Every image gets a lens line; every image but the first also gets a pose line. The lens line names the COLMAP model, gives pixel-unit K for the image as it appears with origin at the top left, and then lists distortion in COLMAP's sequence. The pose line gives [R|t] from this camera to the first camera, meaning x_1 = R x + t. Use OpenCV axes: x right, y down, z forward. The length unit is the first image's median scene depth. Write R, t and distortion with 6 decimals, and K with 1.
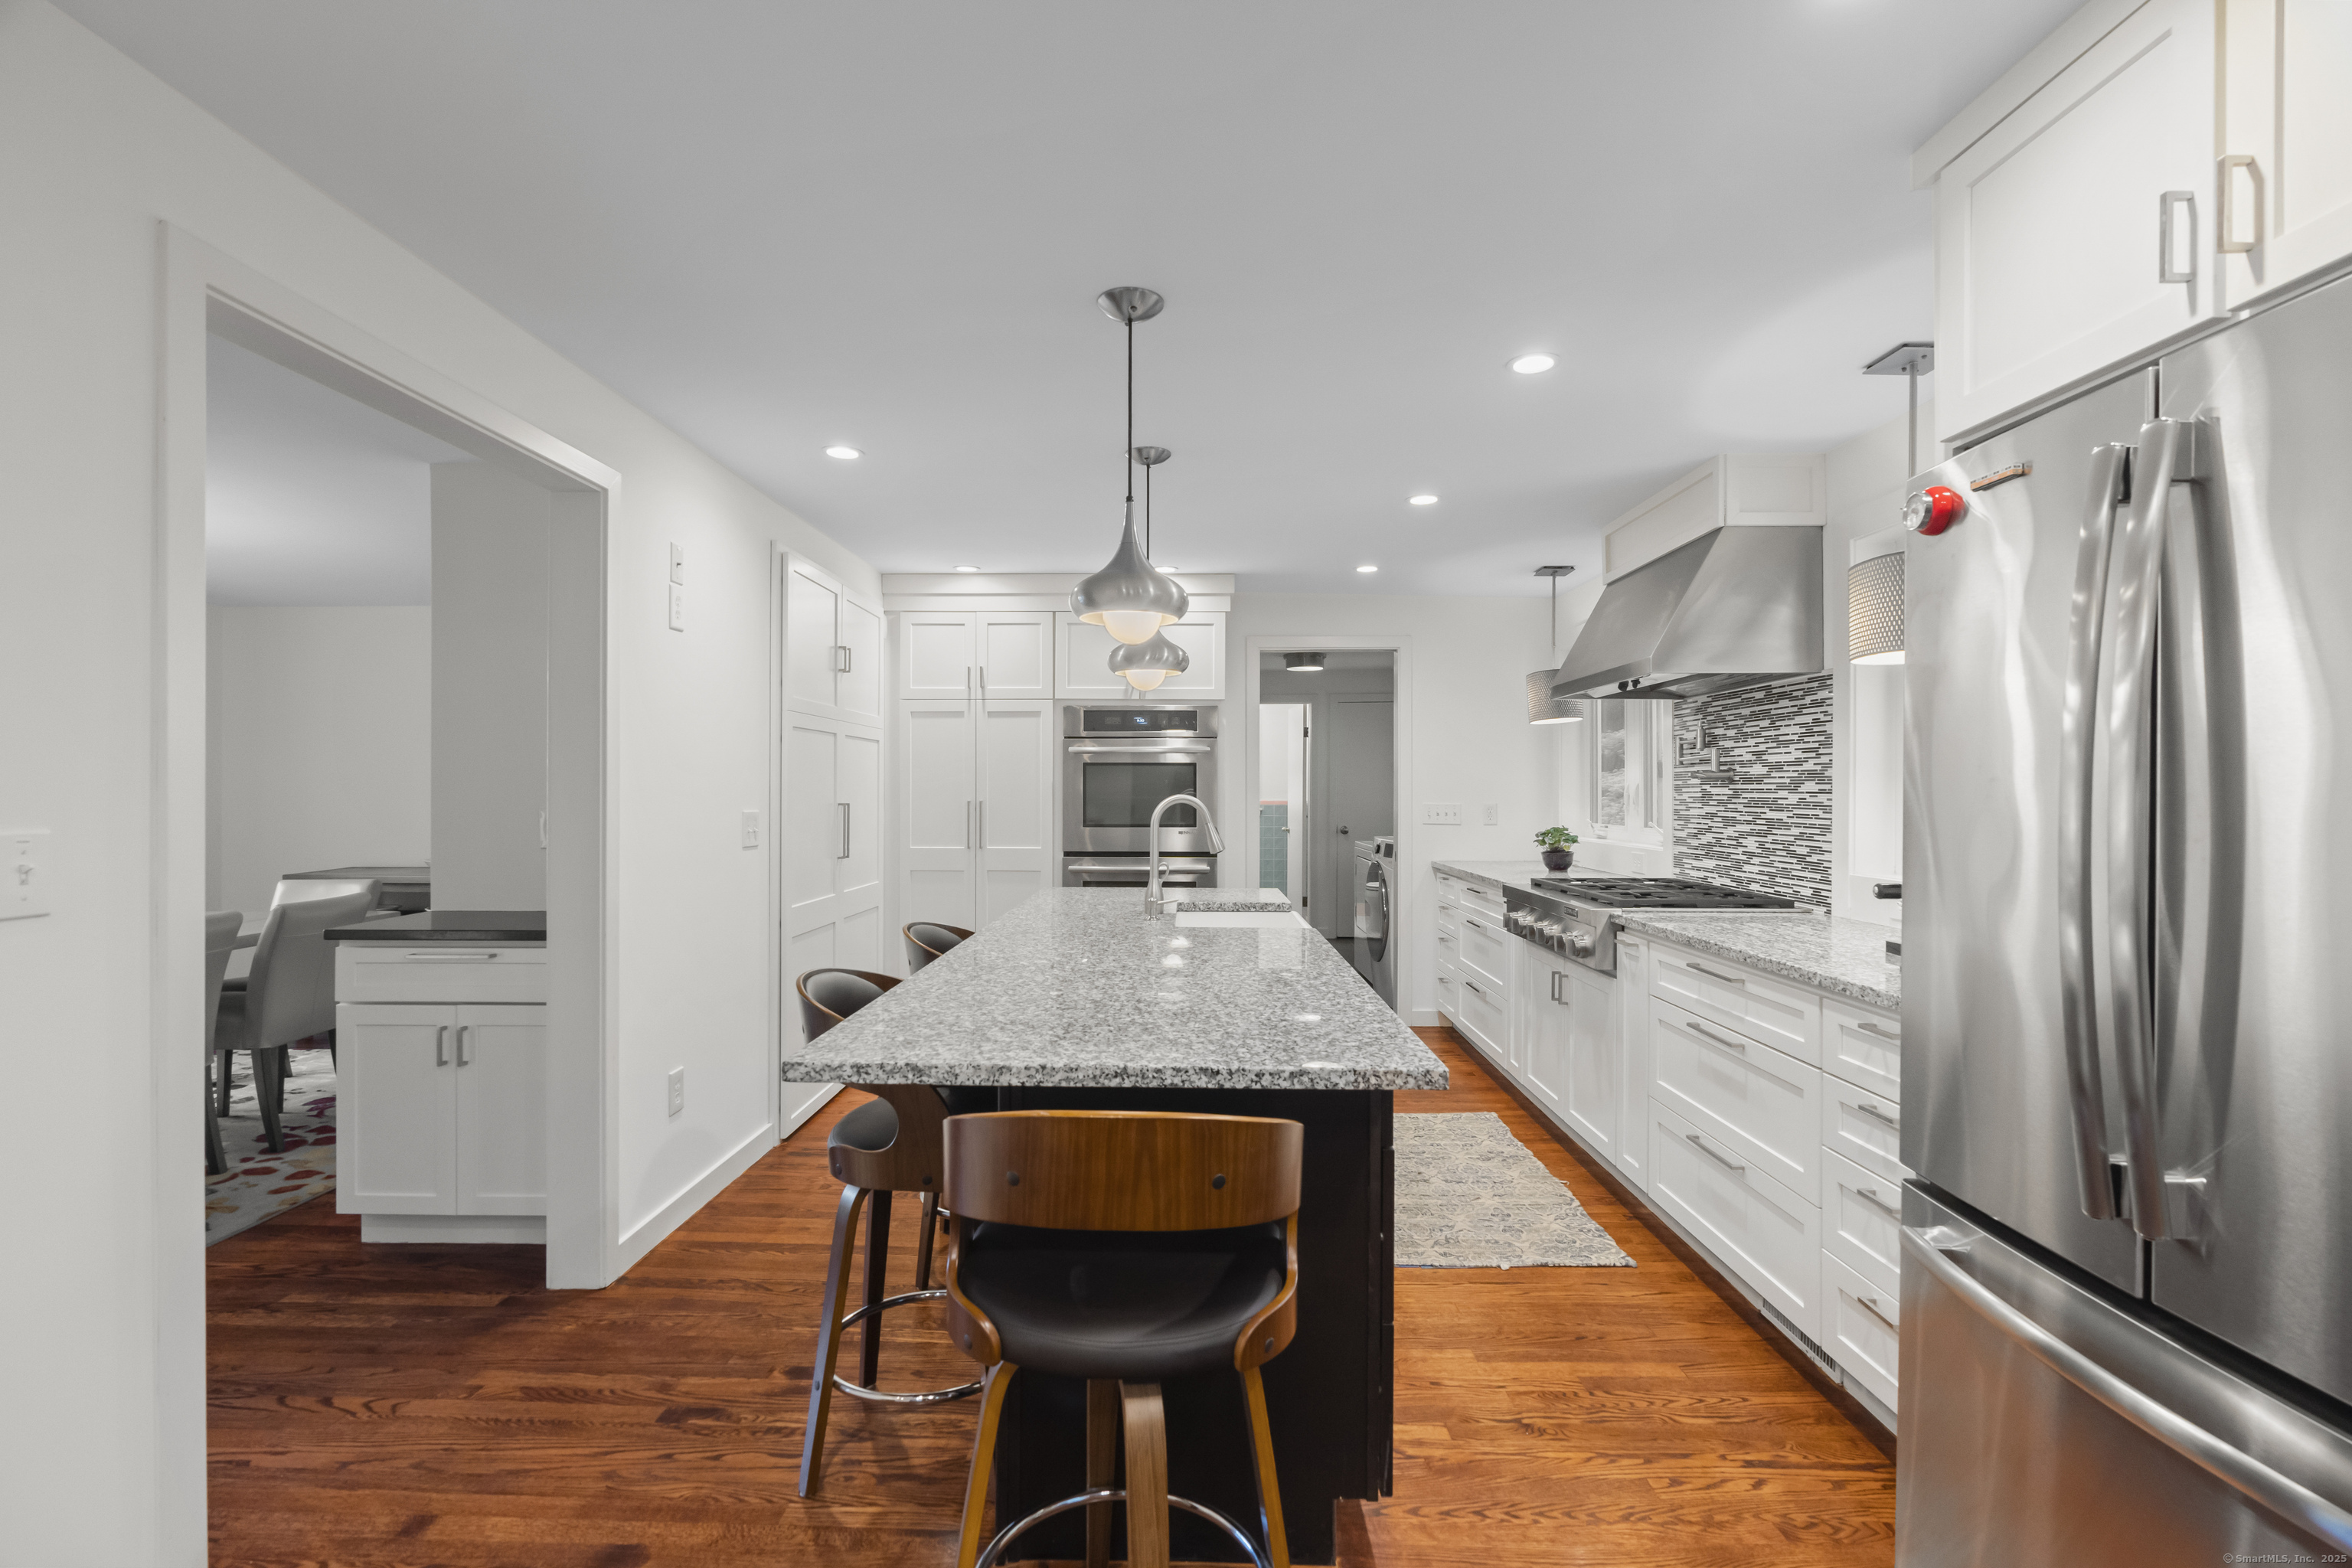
lens RADIAL K [[1062.1, 0, 1171.7], [0, 1062.1, 786.2], [0, 0, 1]] dist [-0.007859, -0.000047]
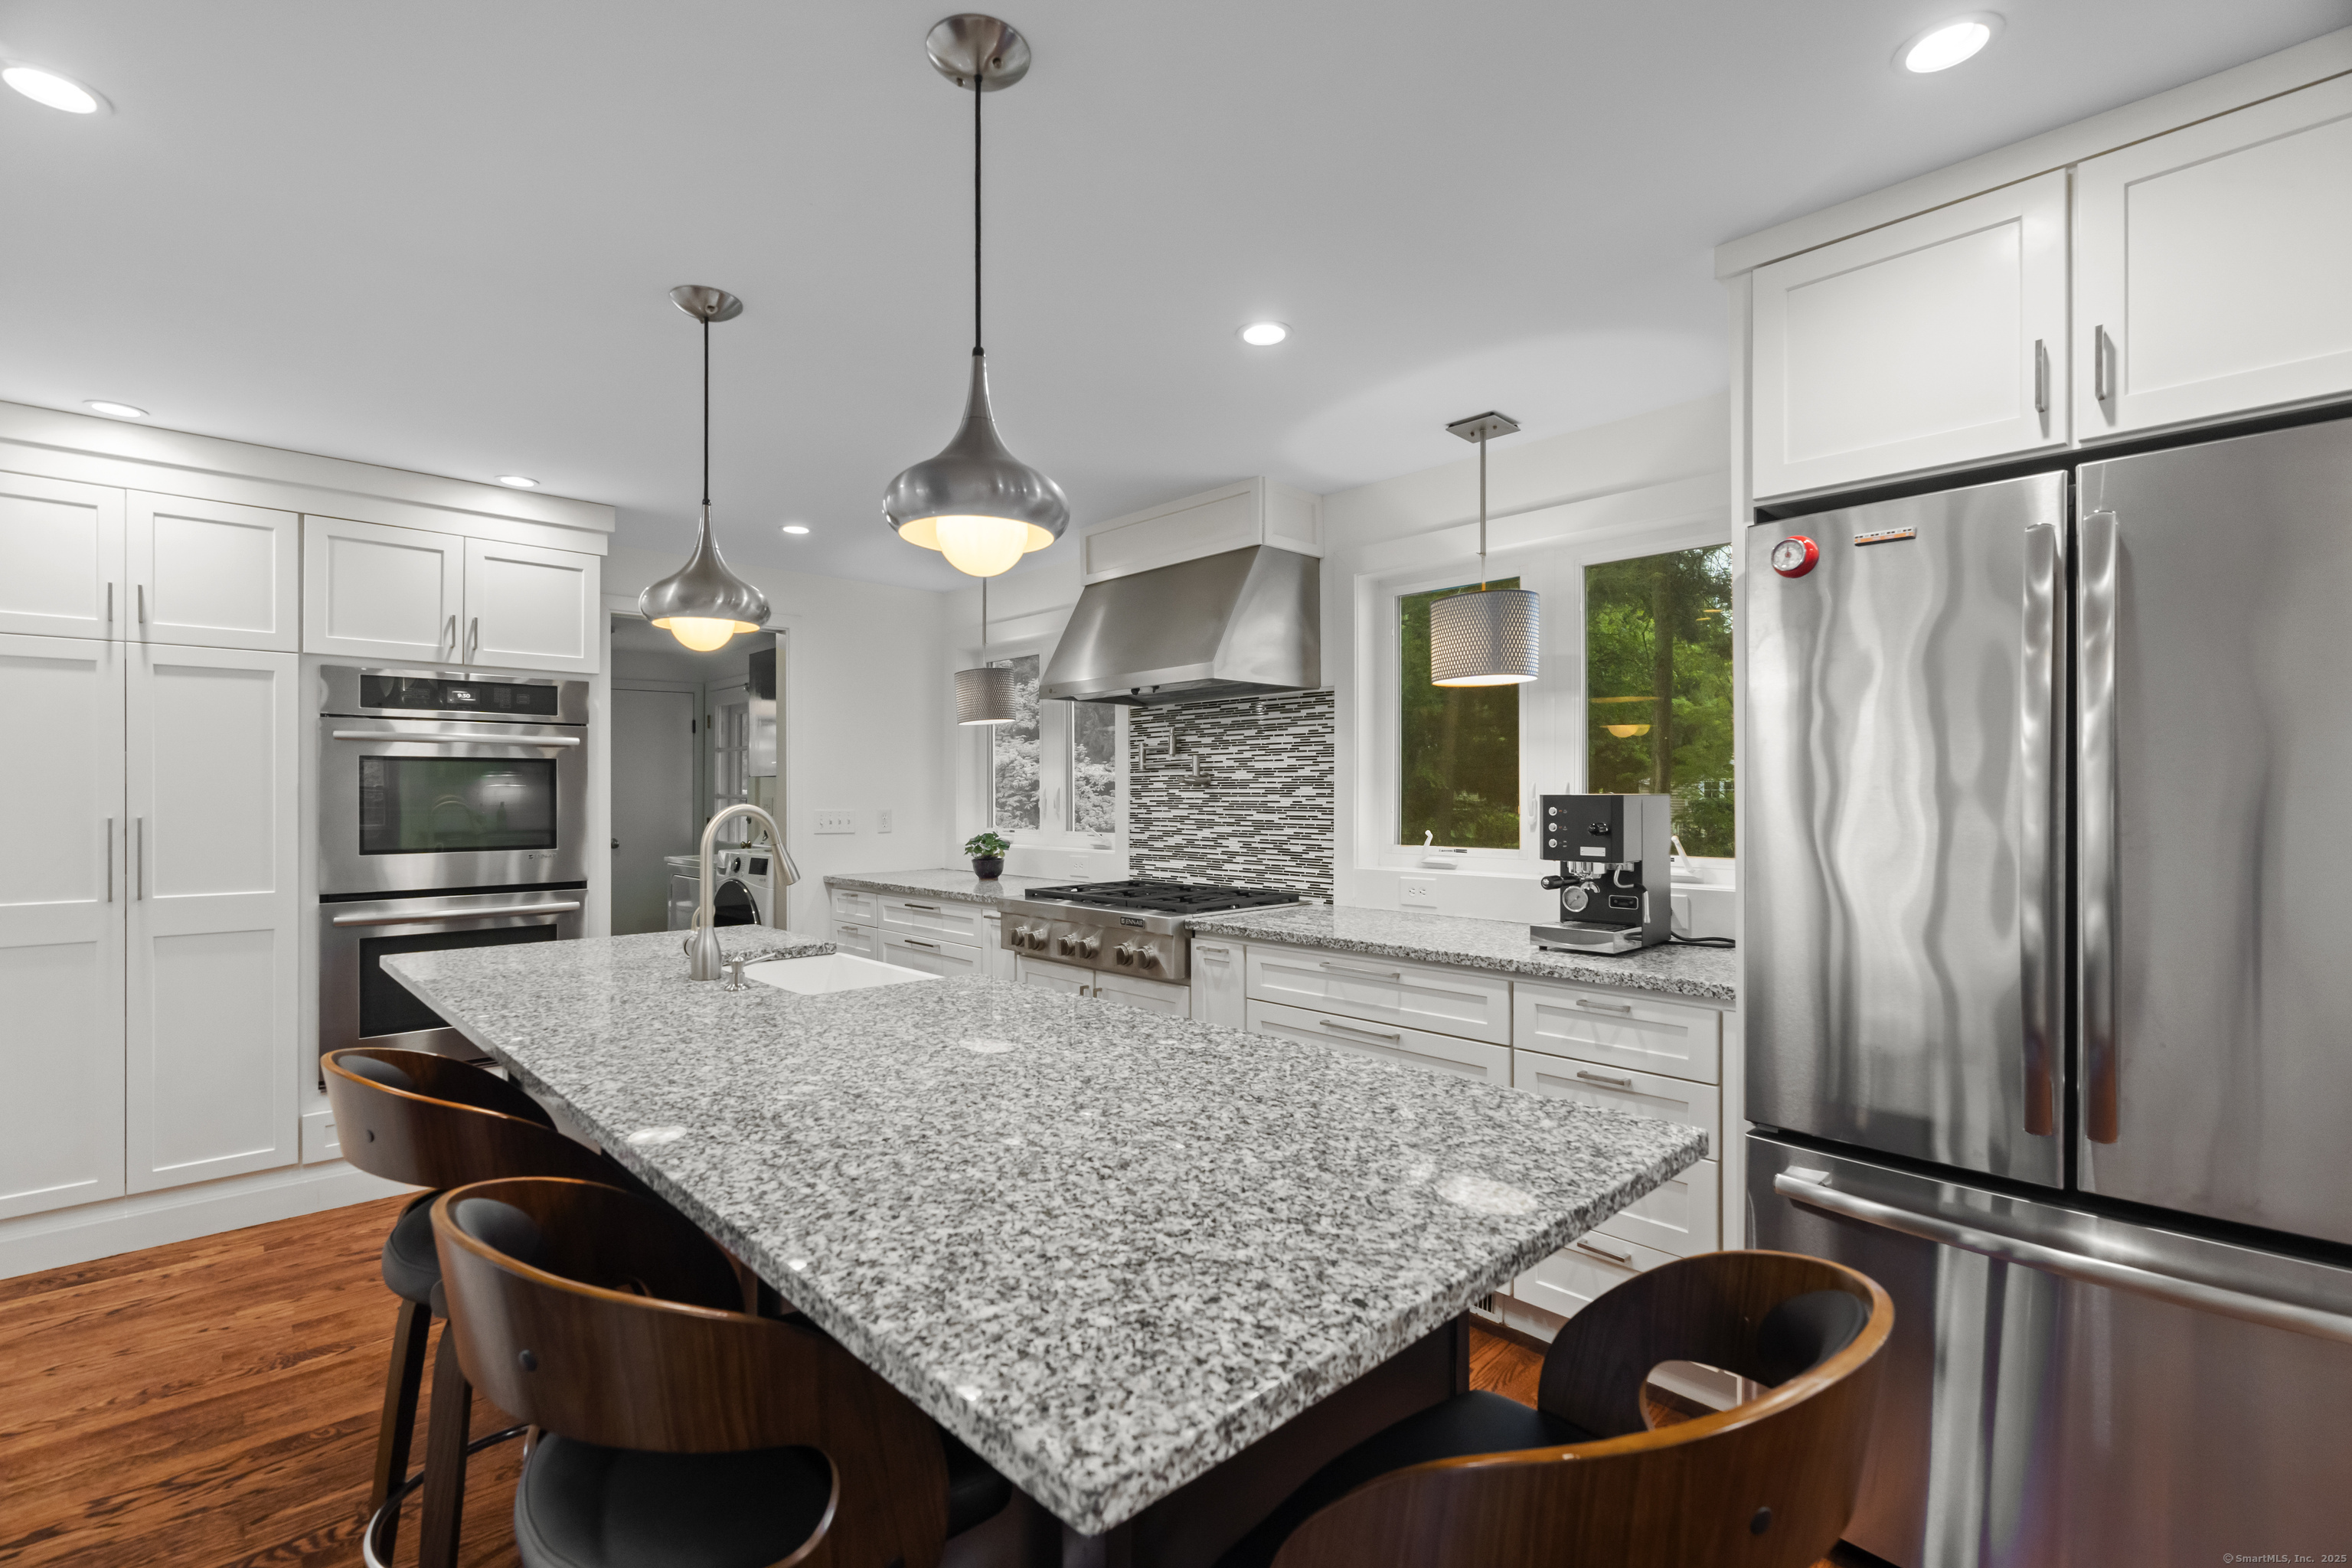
lens RADIAL K [[1055.3, 0, 1170.9], [0, 1055.3, 791.1], [0, 0, 1]] dist [-0.010853, 0.004364]
pose [[0.715147, -0.002167, 0.698971, -0.259227], [0.001069, 0.999997, 0.002007, -0.001692], [-0.698973, -0.000688, 0.715148, 0.290263]]
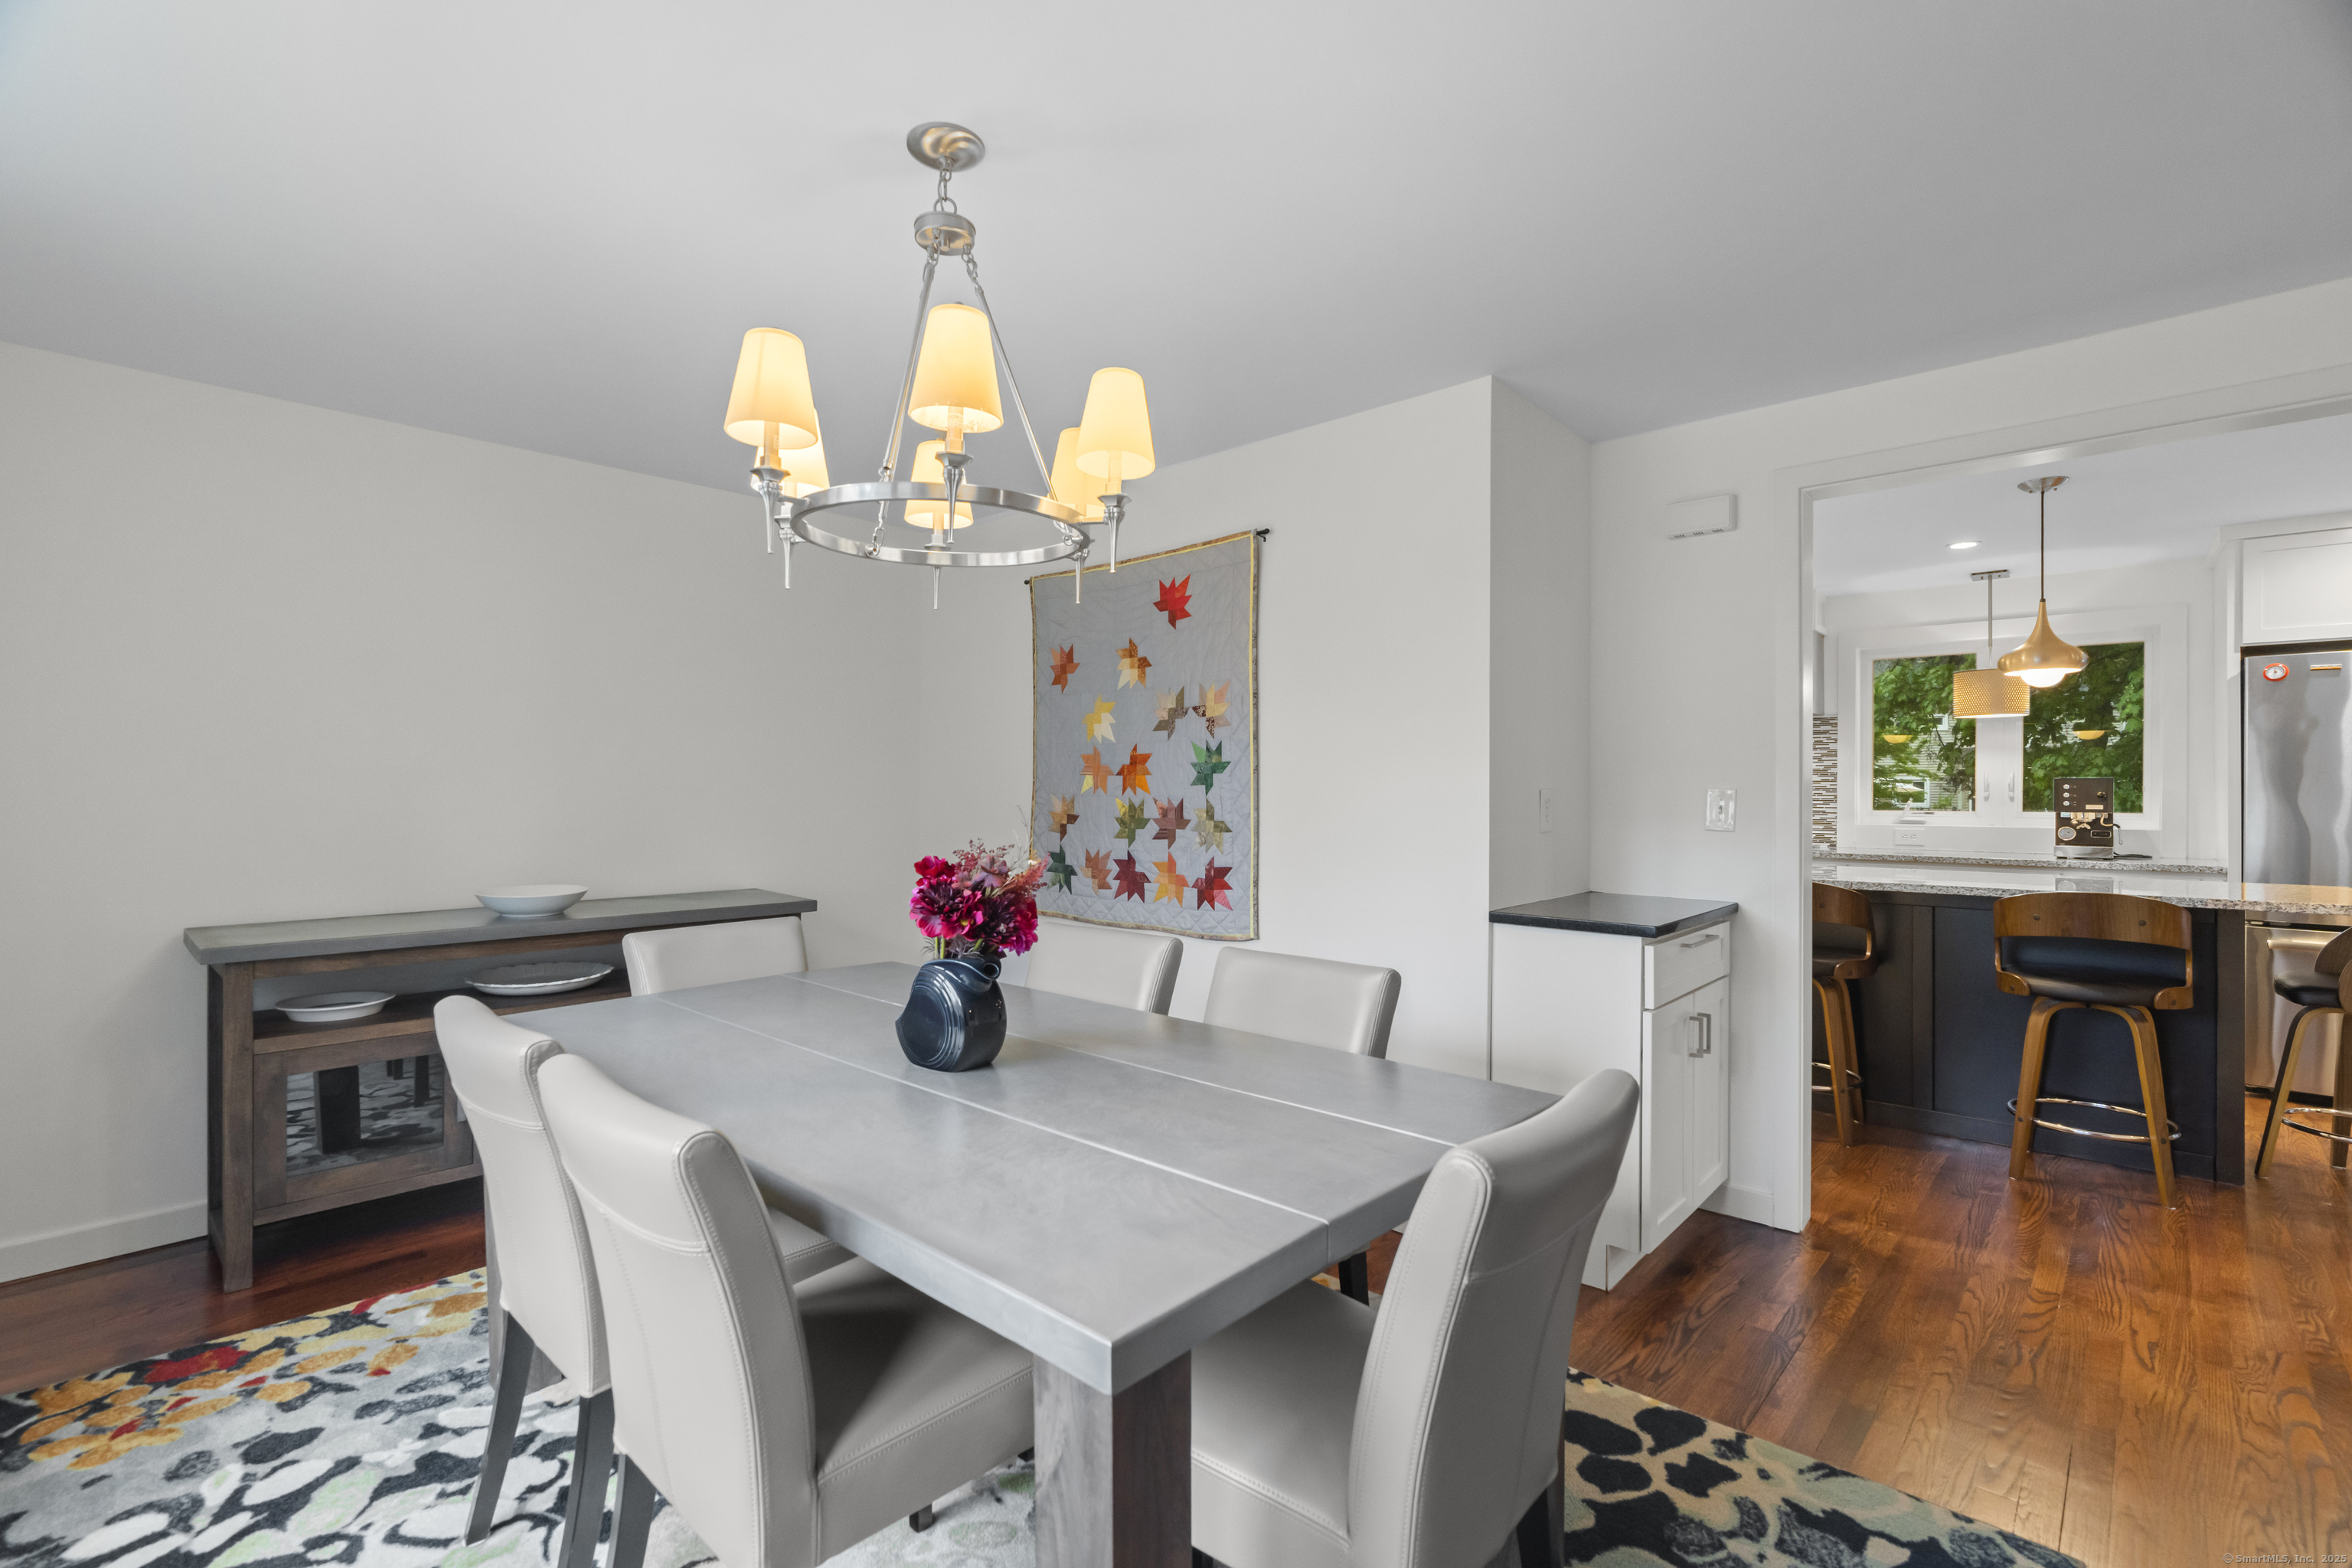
lens RADIAL K [[1055.3, 0, 1170.9], [0, 1055.3, 791.1], [0, 0, 1]] dist [-0.010853, 0.004364]
pose [[0.656892, 0.000538, 0.753984, -1.403841], [-0.006956, 0.999962, 0.005346, 0.019872], [-0.753952, -0.008757, 0.656871, 0.609054]]
